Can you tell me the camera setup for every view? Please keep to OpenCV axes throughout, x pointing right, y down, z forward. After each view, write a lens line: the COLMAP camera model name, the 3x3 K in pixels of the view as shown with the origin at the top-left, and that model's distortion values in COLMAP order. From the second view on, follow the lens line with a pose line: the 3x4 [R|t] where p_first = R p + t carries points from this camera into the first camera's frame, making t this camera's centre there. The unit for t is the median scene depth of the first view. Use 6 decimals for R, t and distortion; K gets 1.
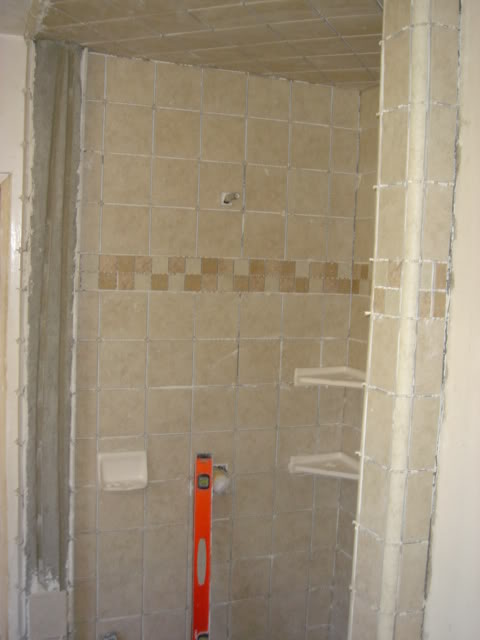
lens RADIAL K [[712.7, 0, 239.2], [0, 712.7, 320.3], [0, 0, 1]] dist [-0.131525, 0.000000]
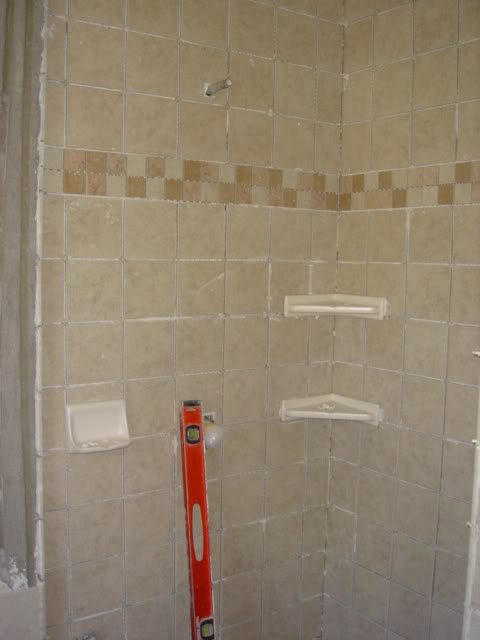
lens RADIAL K [[712.7, 0, 239.9], [0, 712.7, 318.2], [0, 0, 1]] dist [-0.131525, 0.000000]
pose [[0.972750, -0.040759, 0.228247, -0.181282], [0.039240, 0.999167, 0.011189, 0.087641], [-0.228513, -0.001928, 0.973539, 0.191011]]
